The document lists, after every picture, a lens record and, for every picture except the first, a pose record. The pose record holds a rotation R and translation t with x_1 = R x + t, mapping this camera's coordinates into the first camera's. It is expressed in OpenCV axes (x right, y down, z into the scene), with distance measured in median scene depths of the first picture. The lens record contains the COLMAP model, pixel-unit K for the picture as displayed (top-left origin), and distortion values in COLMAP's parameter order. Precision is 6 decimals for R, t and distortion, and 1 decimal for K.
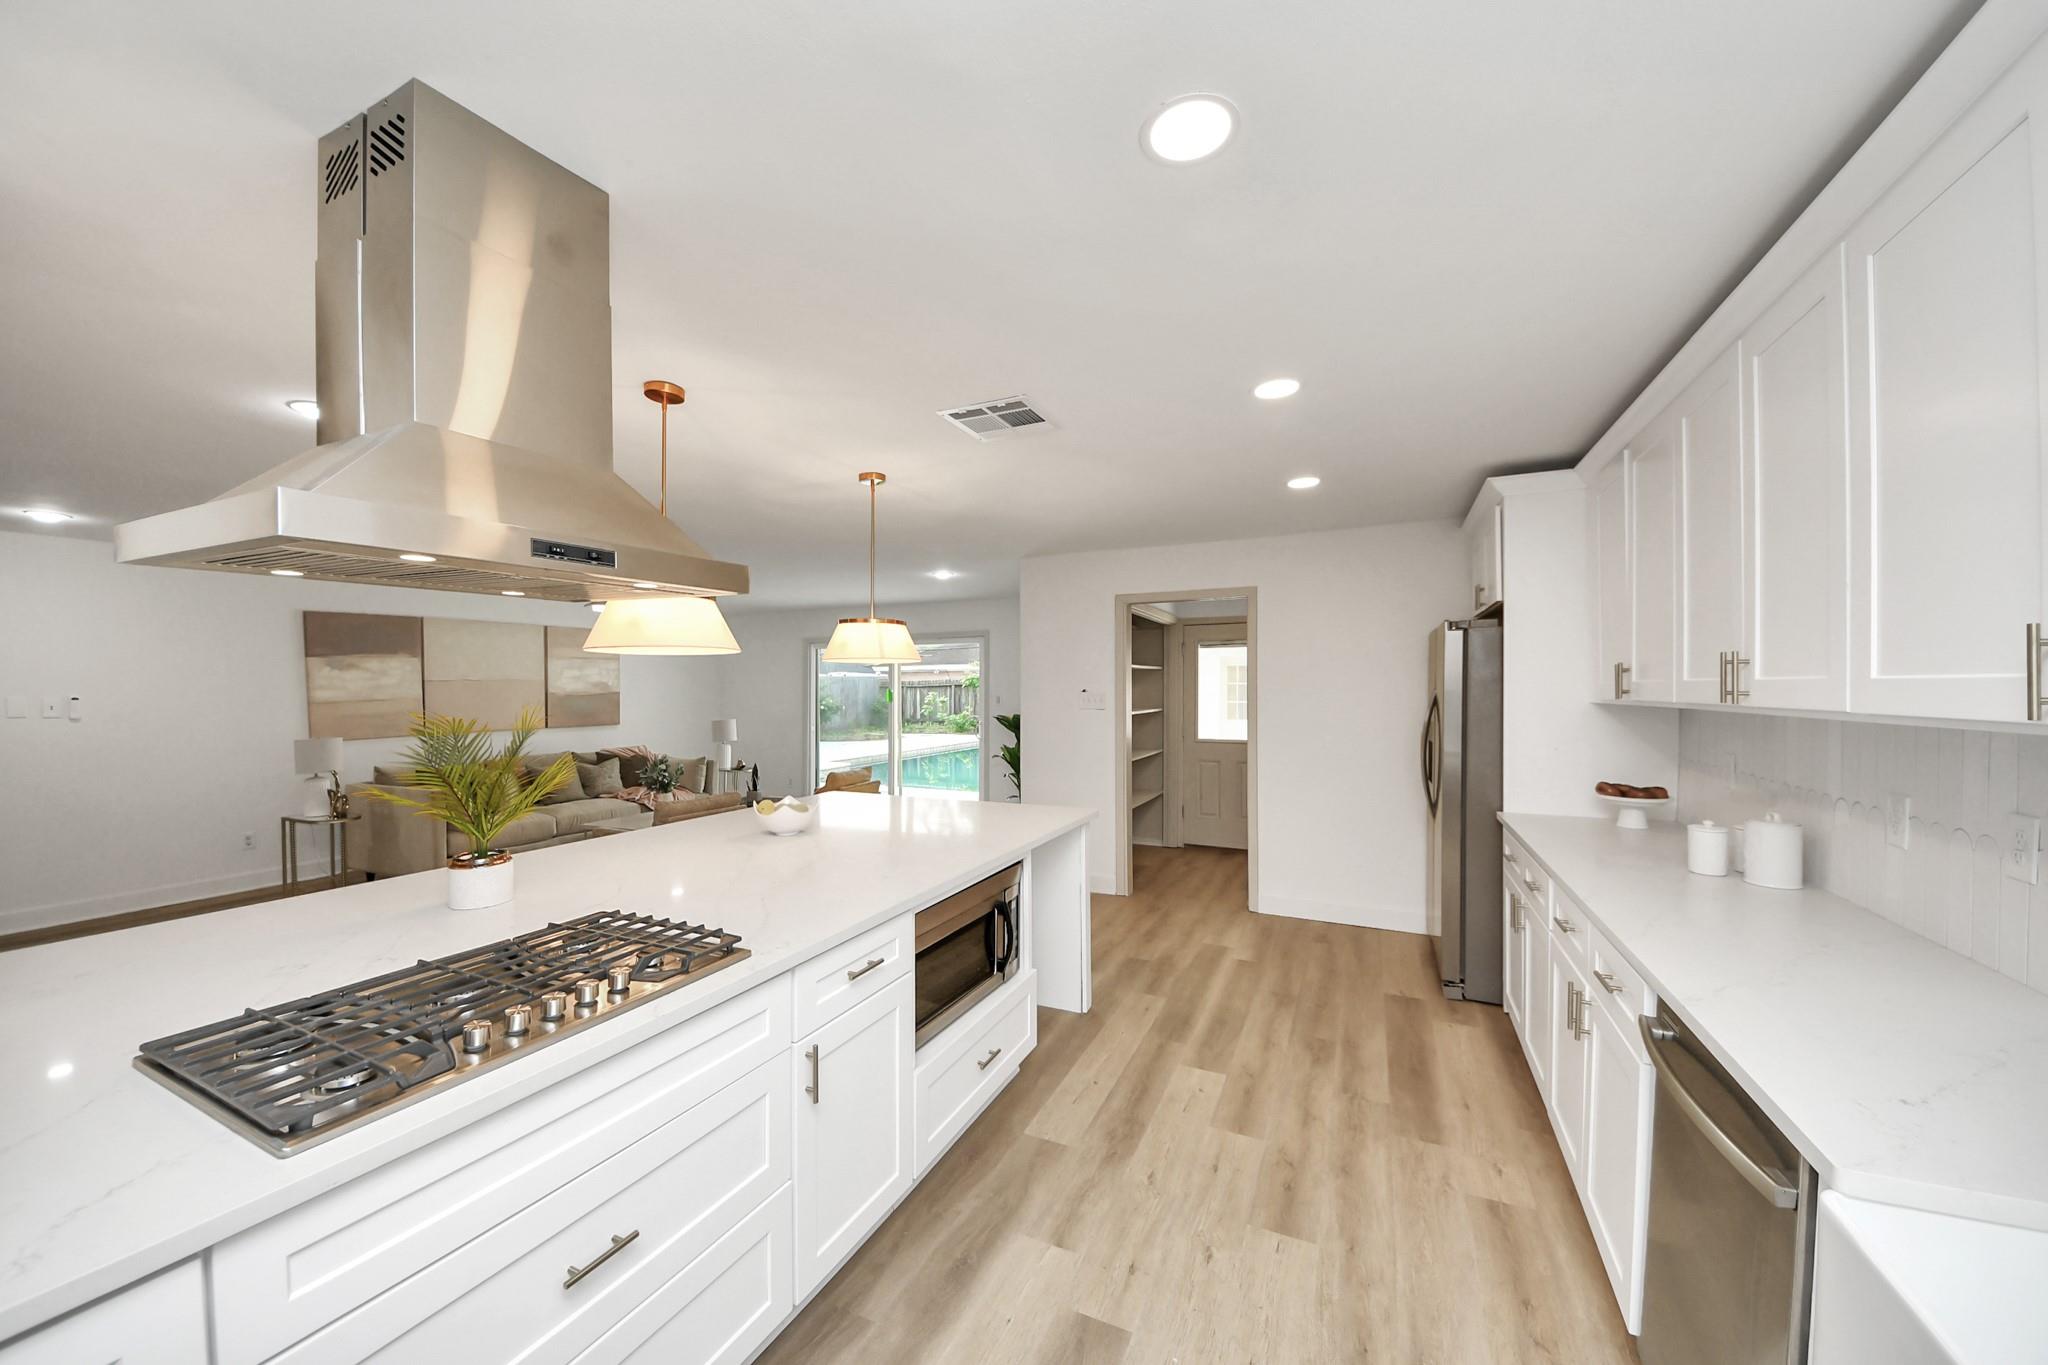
lens RADIAL K [[744.5, 0, 1021.8], [0, 744.5, 690.4], [0, 0, 1]] dist [0.032940, -0.021280]
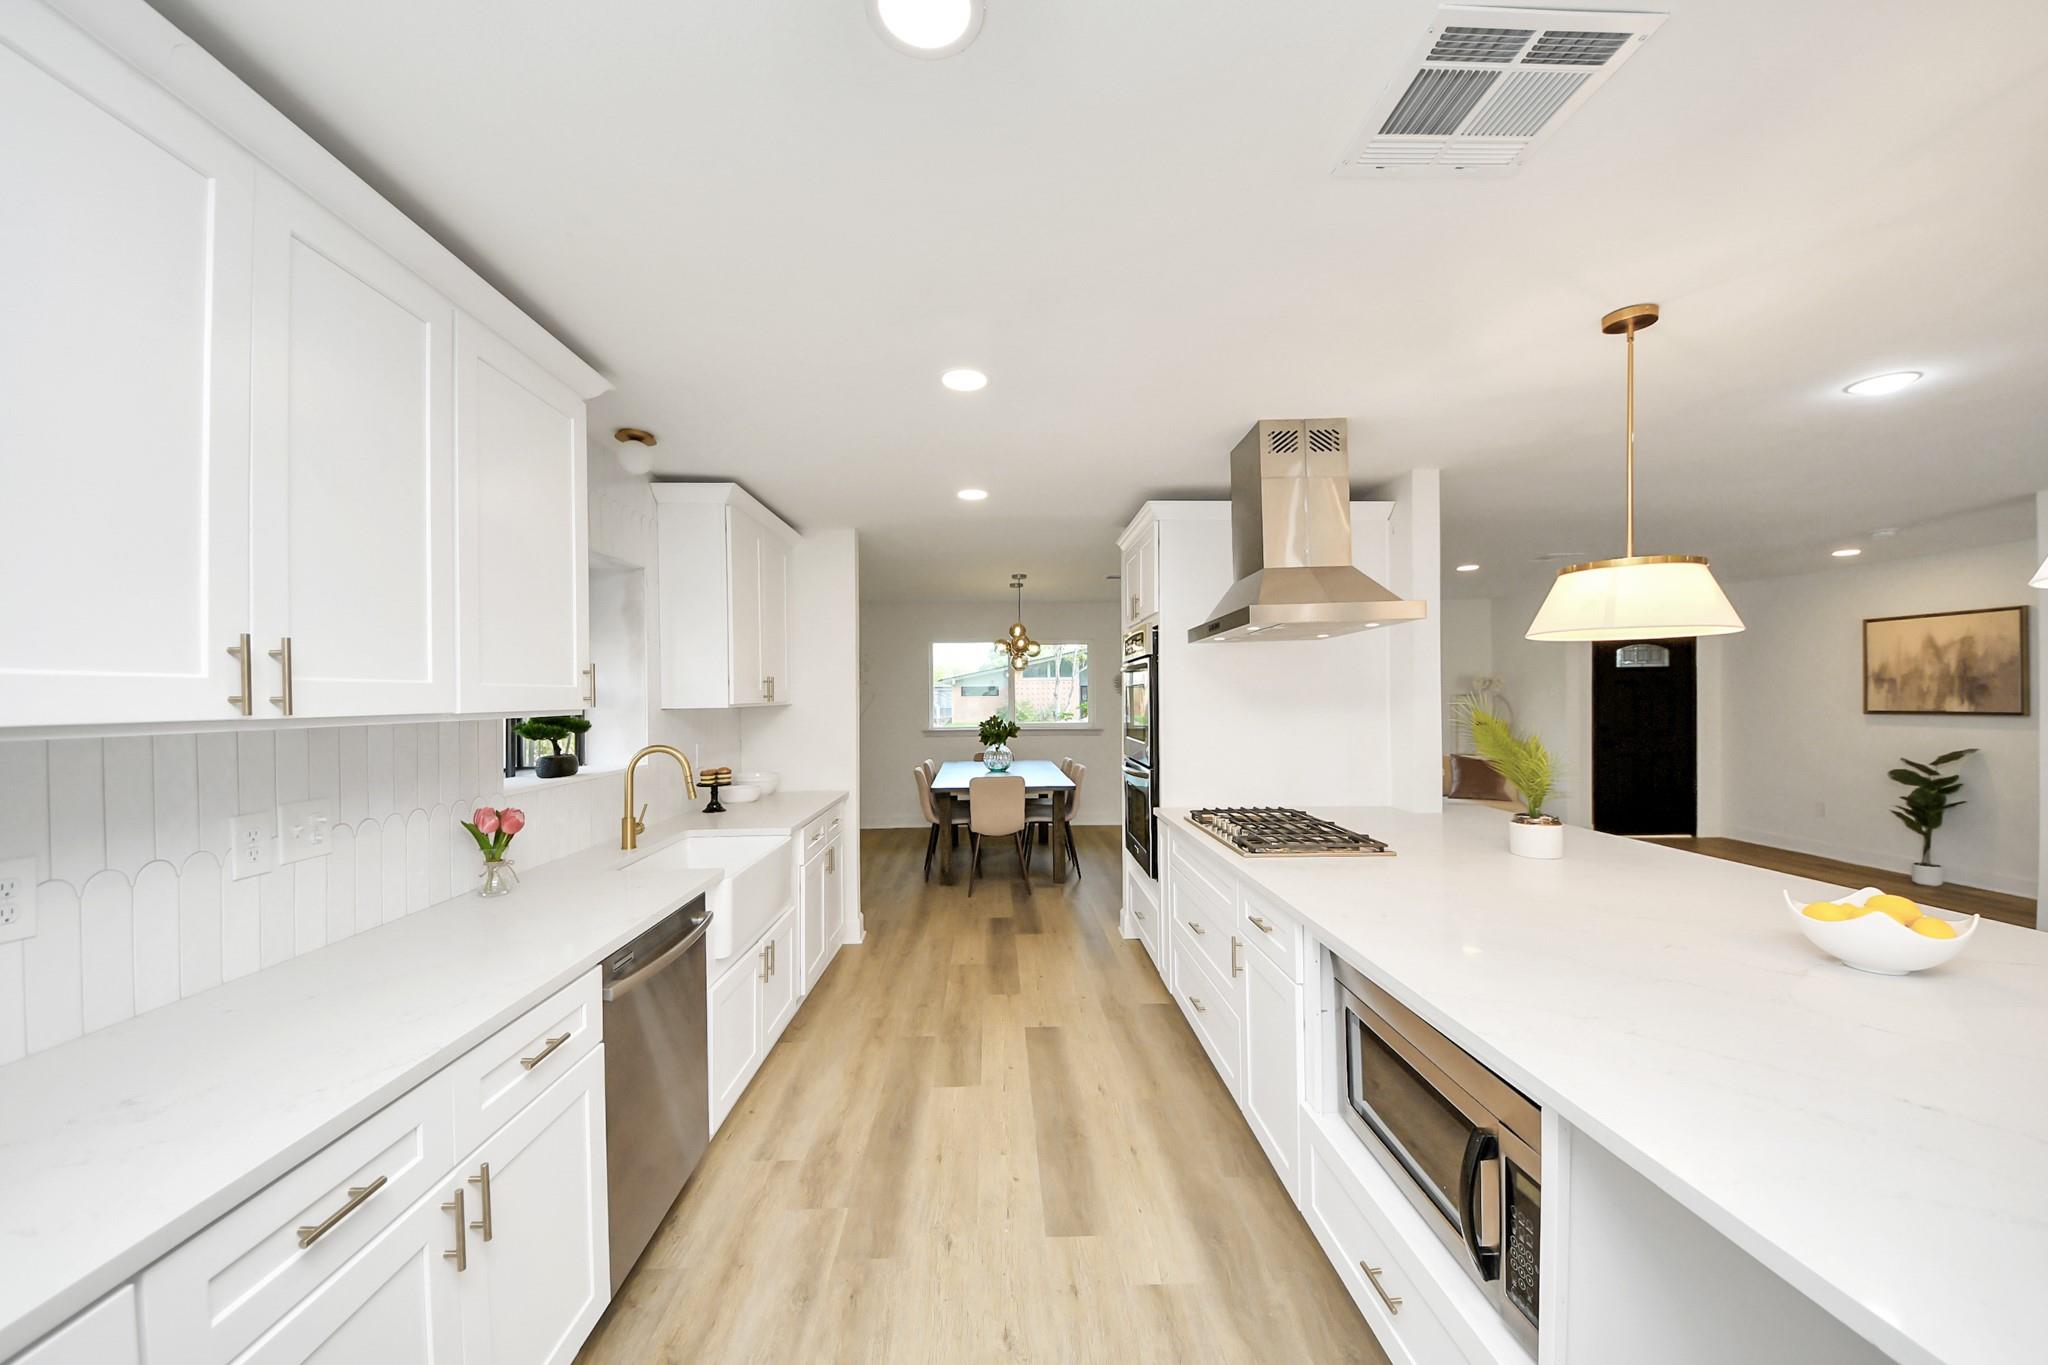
lens RADIAL K [[735.3, 0, 1027.0], [0, 735.3, 695.5], [0, 0, 1]] dist [0.021592, -0.011938]
pose [[-0.884690, 0.013157, -0.465993, 0.309909], [0.011146, 0.999913, 0.007072, 0.001040], [0.466046, 0.001062, -0.884760, 0.888241]]
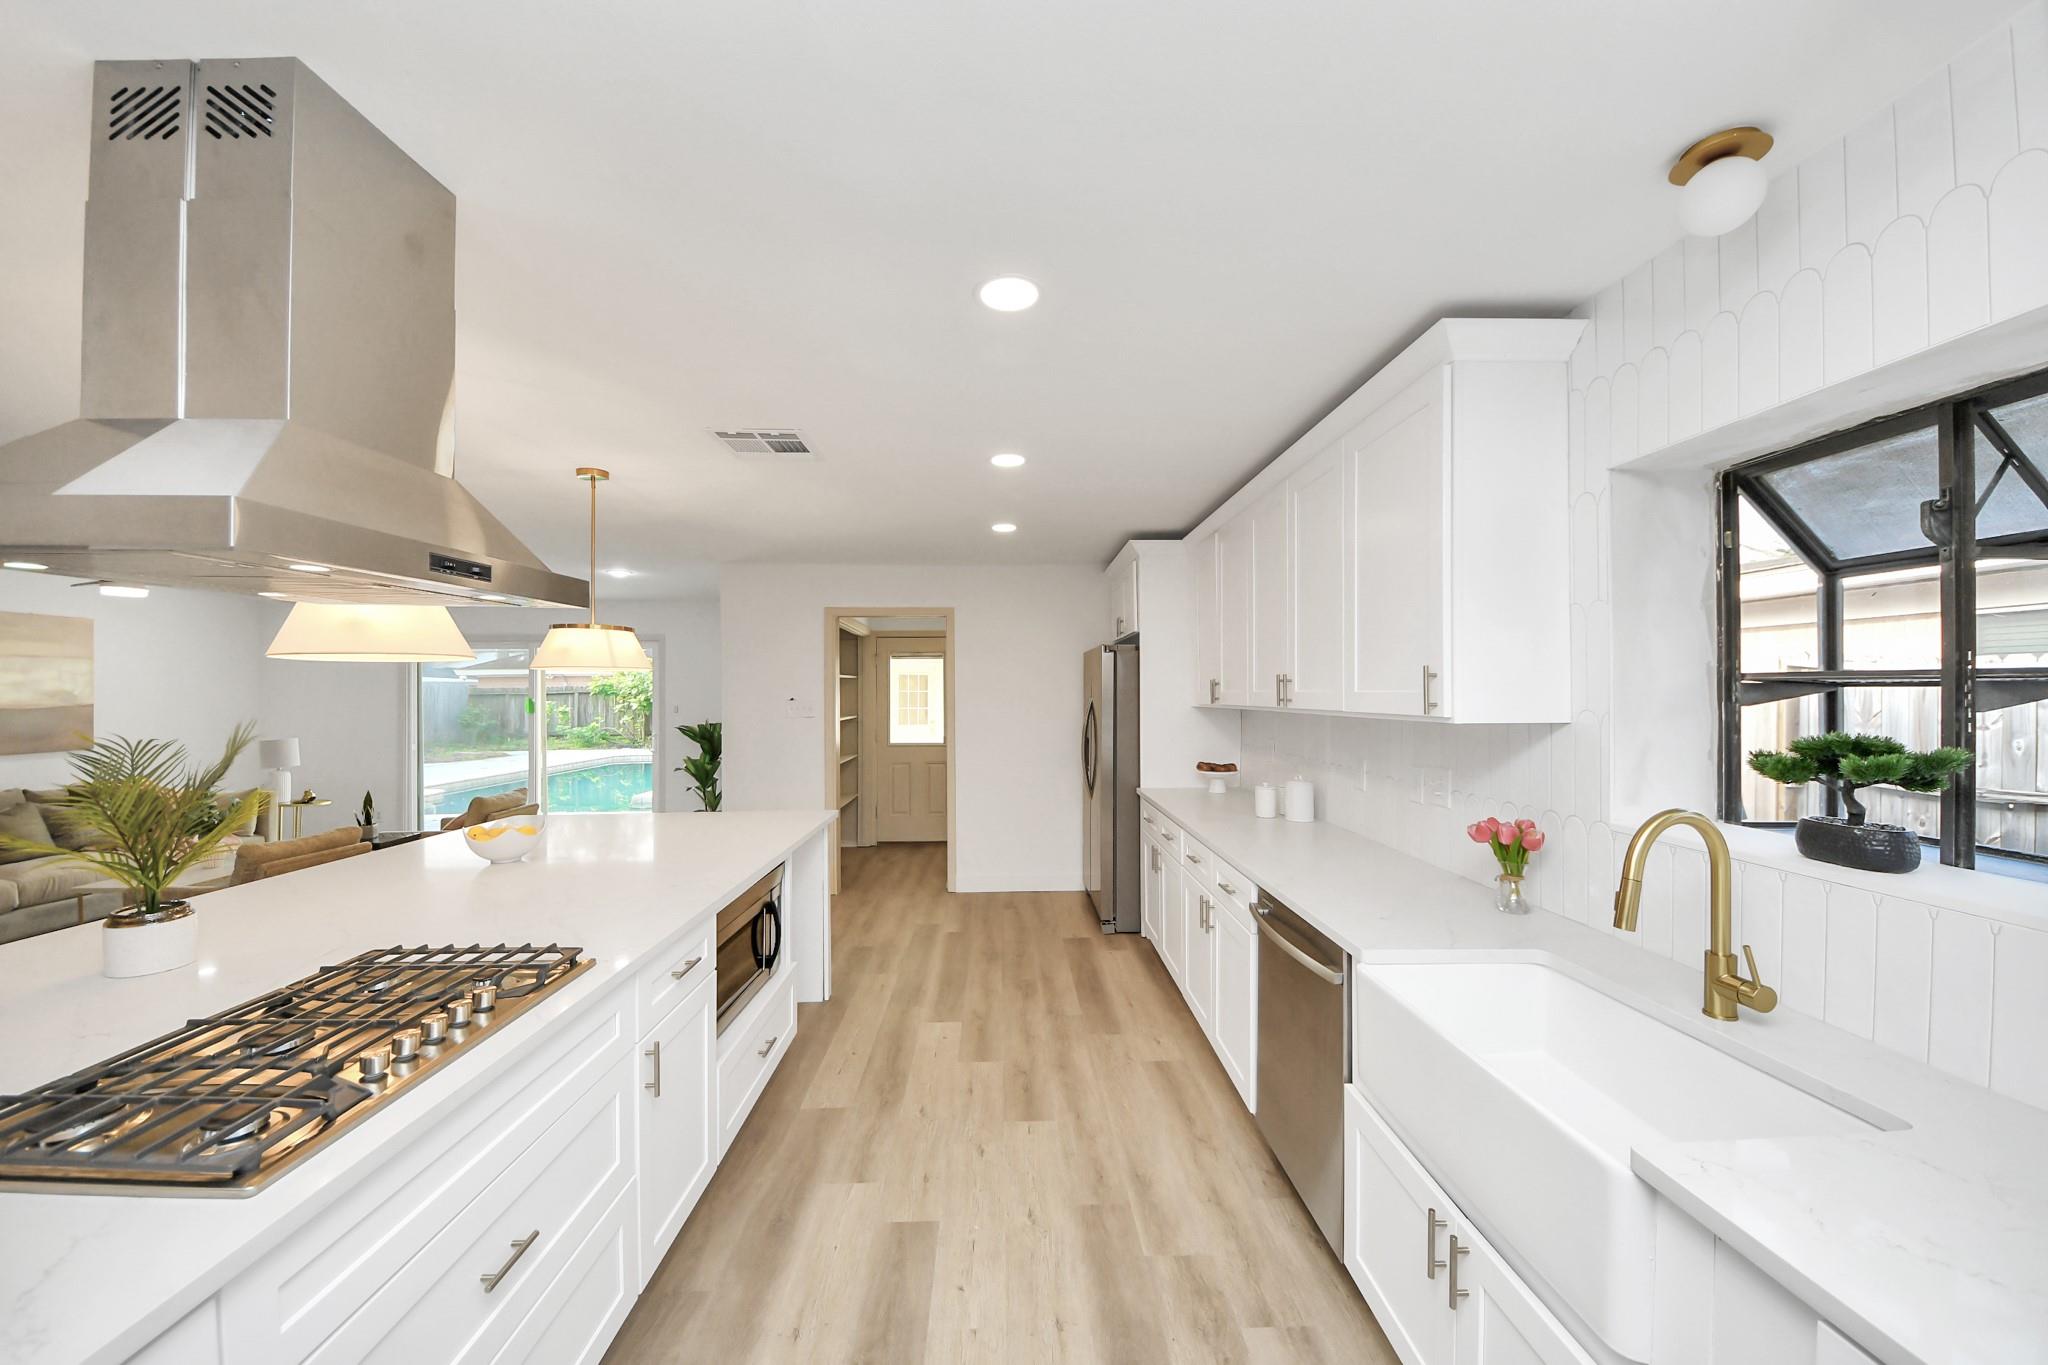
lens RADIAL K [[731.3, 0, 1042.0], [0, 731.3, 687.6], [0, 0, 1]] dist [0.009241, -0.011878]
pose [[0.881813, 0.002093, 0.471595, -0.121089], [0.004269, 0.999914, -0.012419, -0.002603], [-0.471580, 0.012964, 0.881728, -0.067324]]
